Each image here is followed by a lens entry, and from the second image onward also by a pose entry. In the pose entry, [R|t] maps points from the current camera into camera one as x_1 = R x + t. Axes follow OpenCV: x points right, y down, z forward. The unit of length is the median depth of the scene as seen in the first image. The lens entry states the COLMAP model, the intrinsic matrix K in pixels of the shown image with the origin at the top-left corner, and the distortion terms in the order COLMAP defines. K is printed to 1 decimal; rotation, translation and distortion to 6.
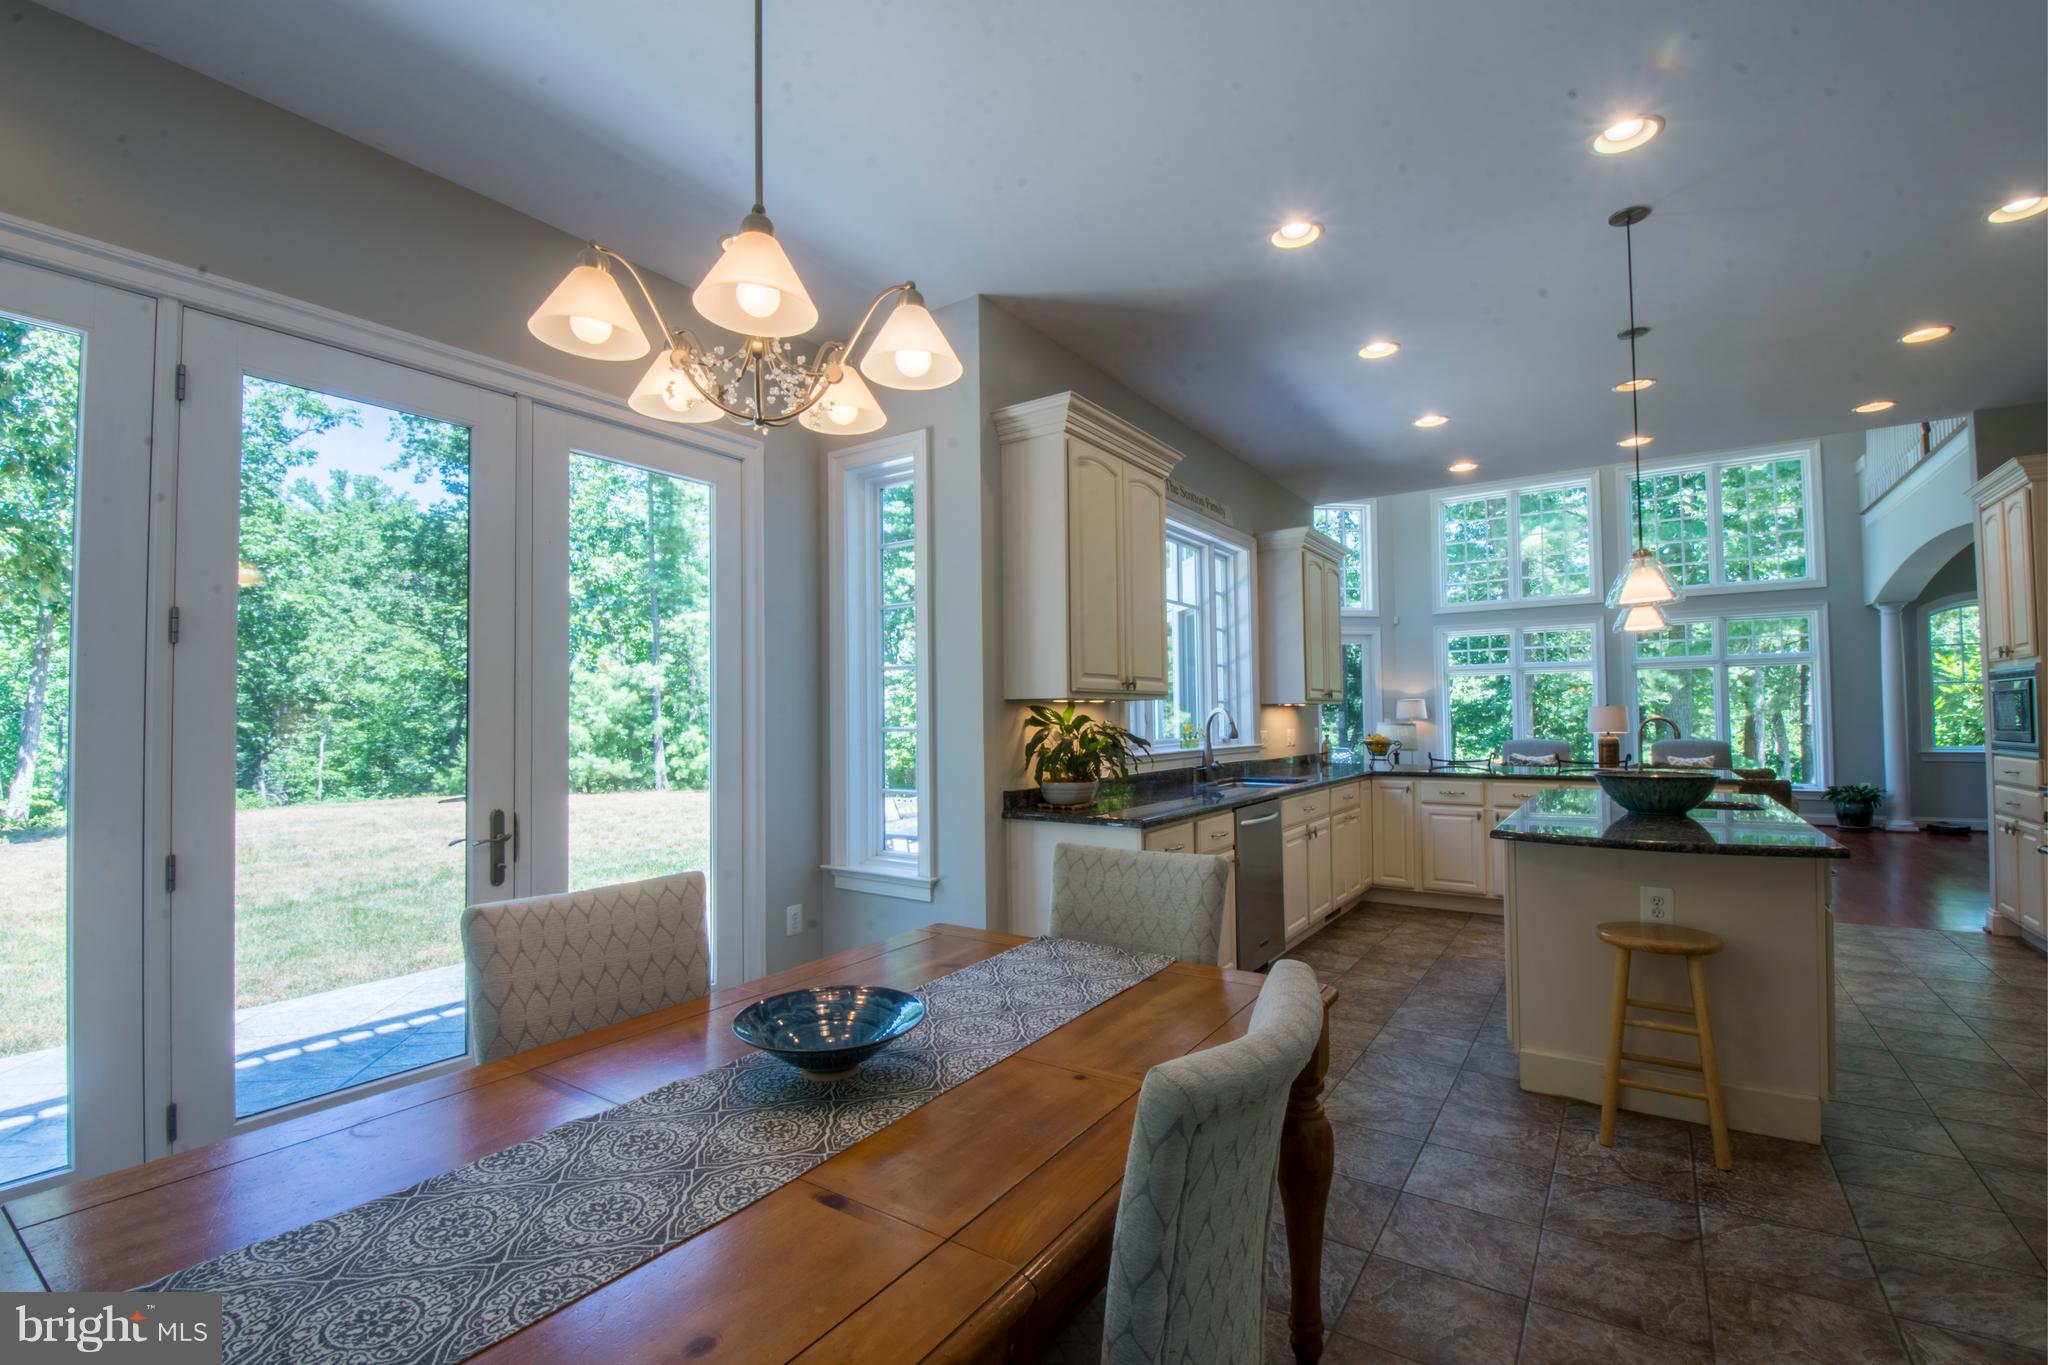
lens RADIAL K [[896.9, 0, 1009.7], [0, 896.9, 691.9], [0, 0, 1]] dist [0.000403, -0.012660]
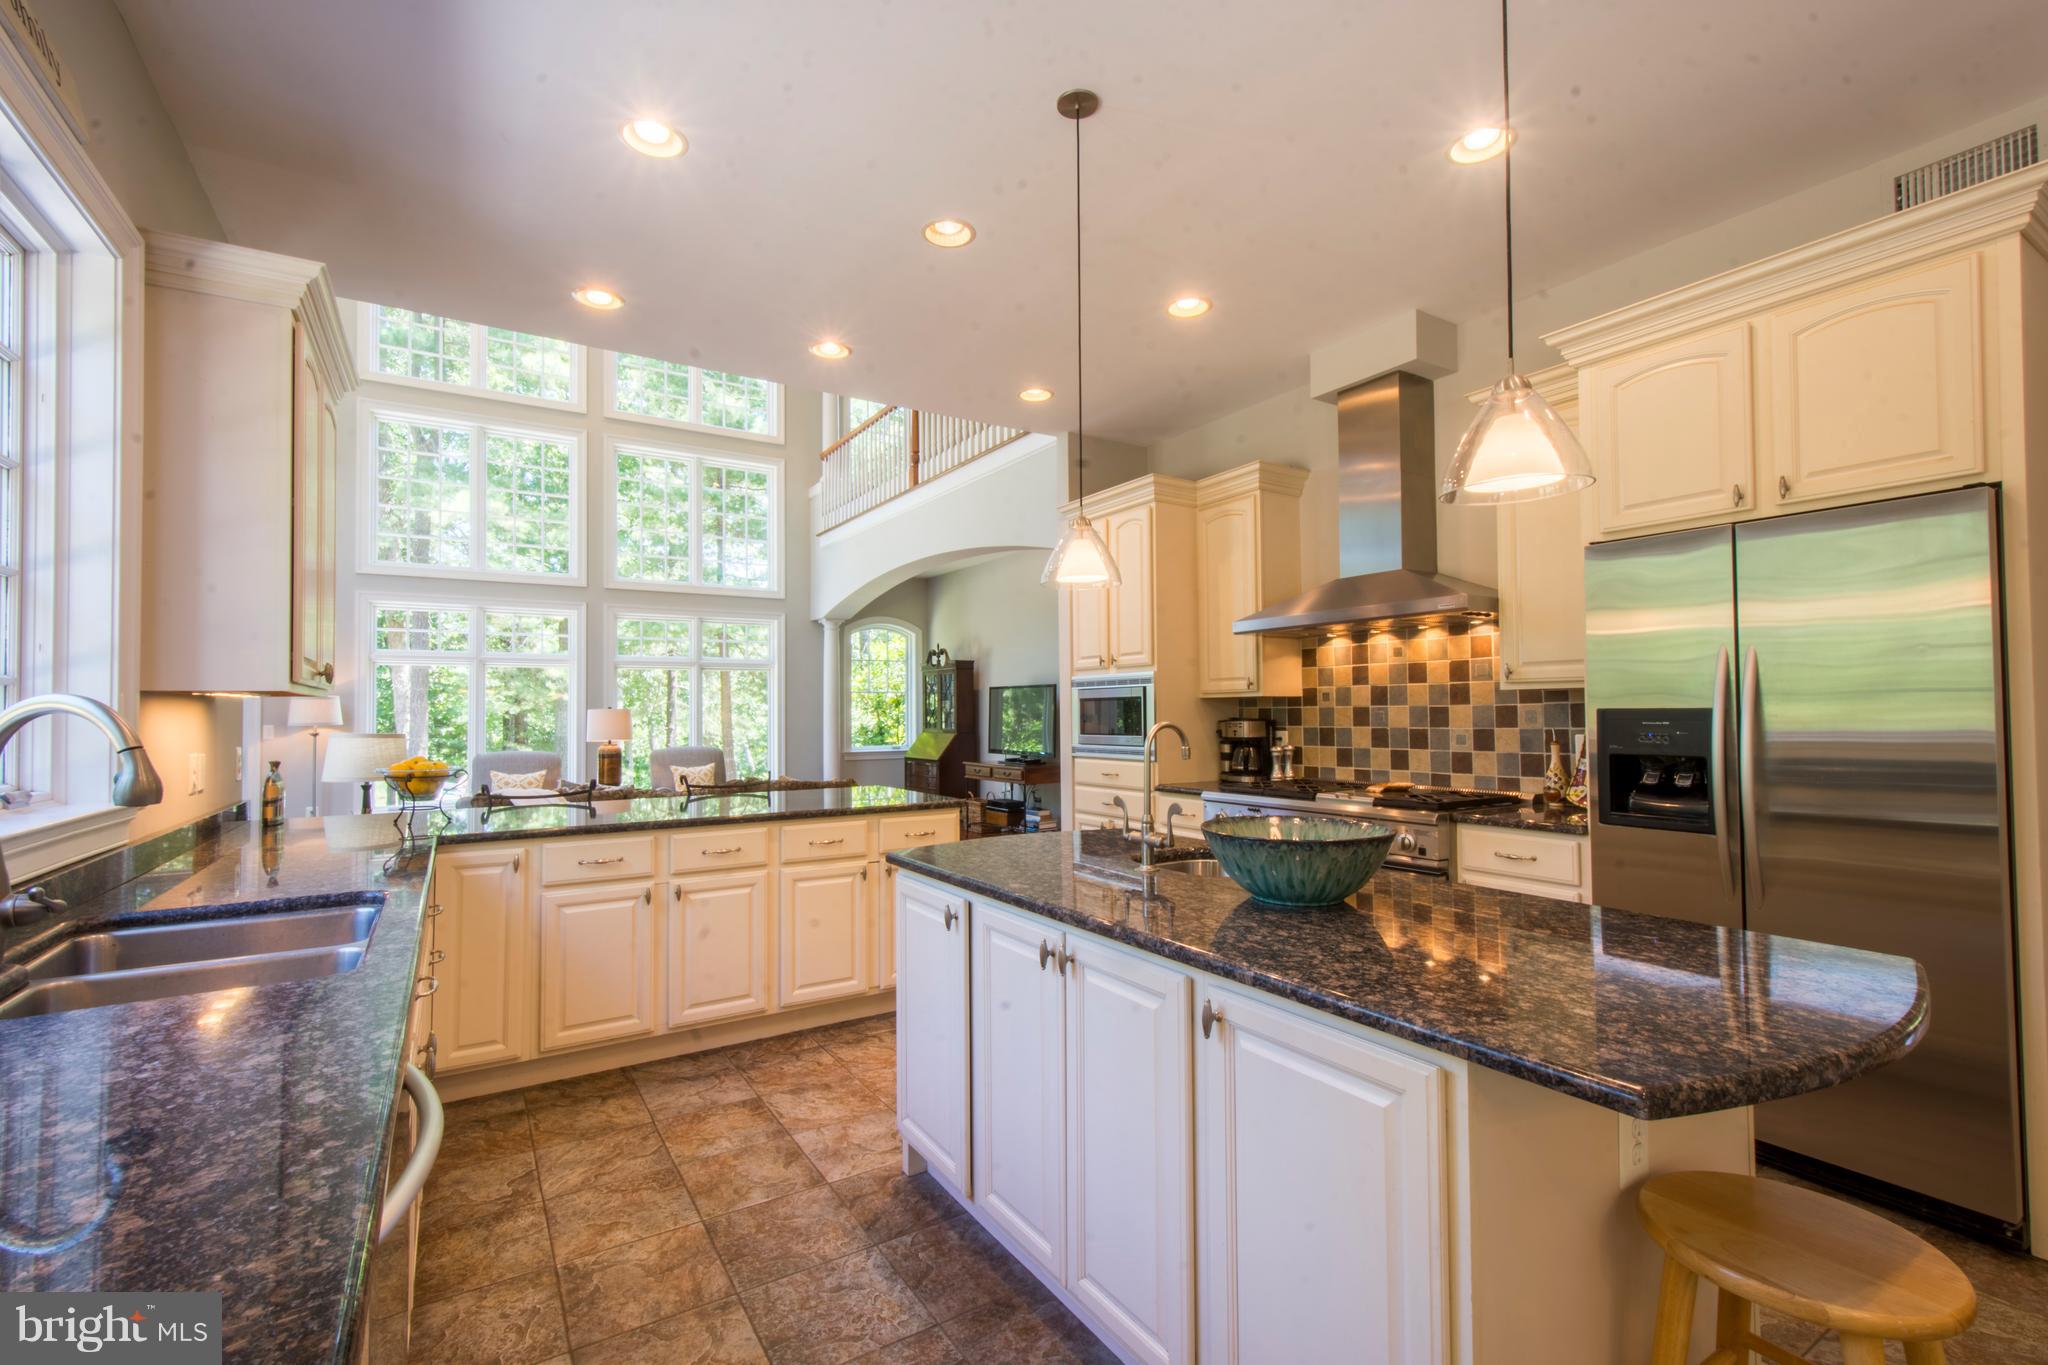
lens RADIAL K [[892.3, 0, 1017.3], [0, 892.3, 690.4], [0, 0, 1]] dist [0.012283, -0.000771]
pose [[0.392947, 0.030042, 0.919070, 0.100158], [-0.024405, 0.999455, -0.022235, 0.016197], [-0.919237, -0.013693, 0.393466, 0.649885]]
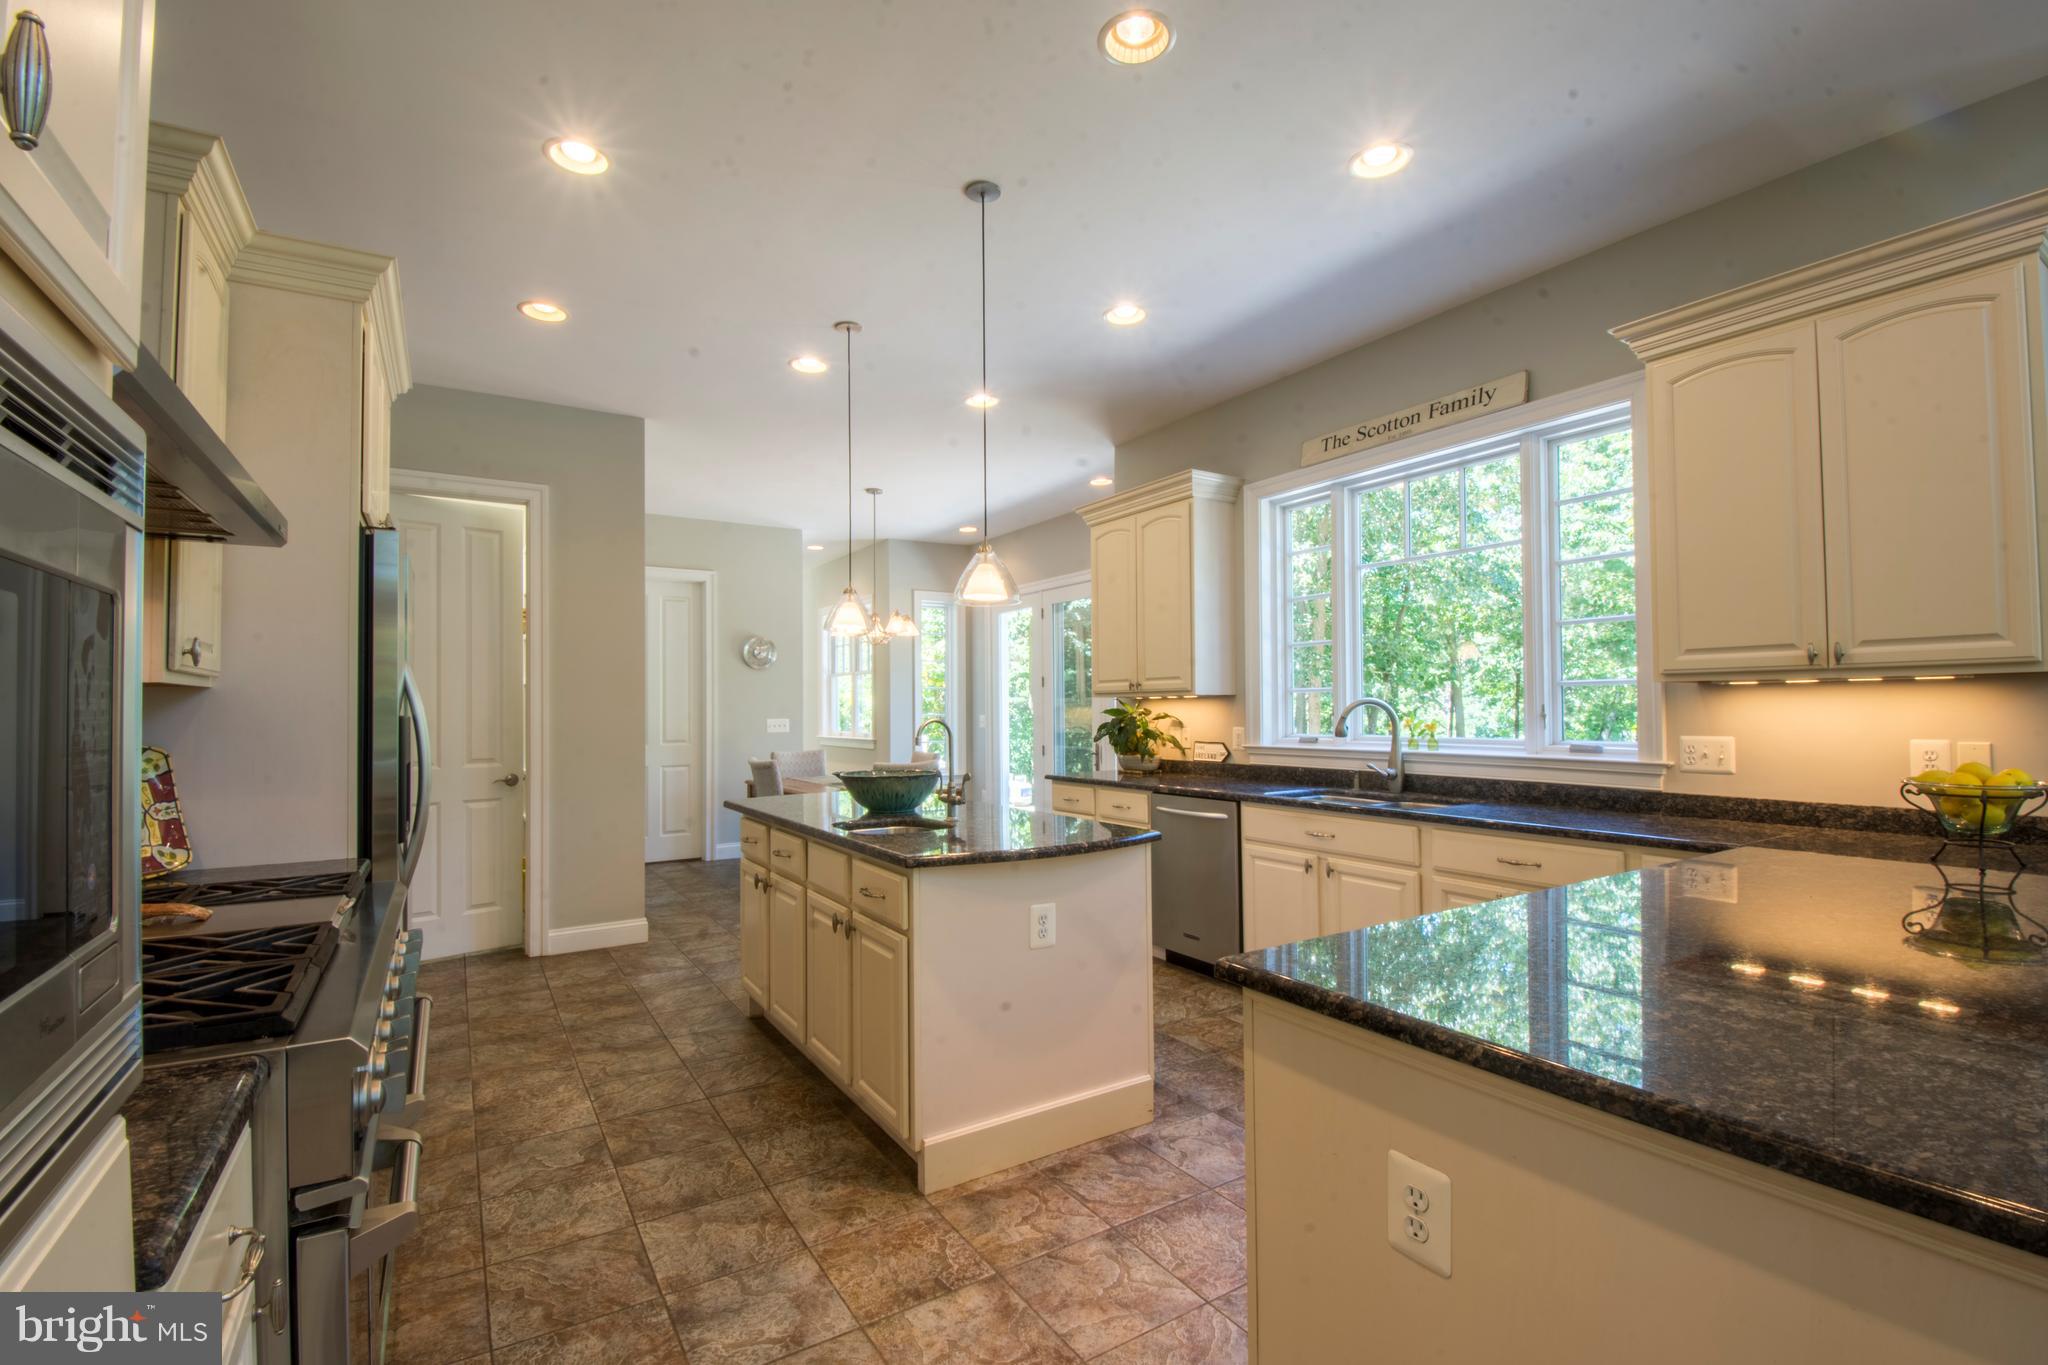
lens RADIAL K [[898.6, 0, 1017.3], [0, 898.6, 689.9], [0, 0, 1]] dist [0.022905, -0.026998]
pose [[-0.390442, -0.006199, -0.920606, 1.118789], [0.039869, 0.998925, -0.023635, 0.017639], [0.919764, -0.045932, -0.389776, 1.064391]]
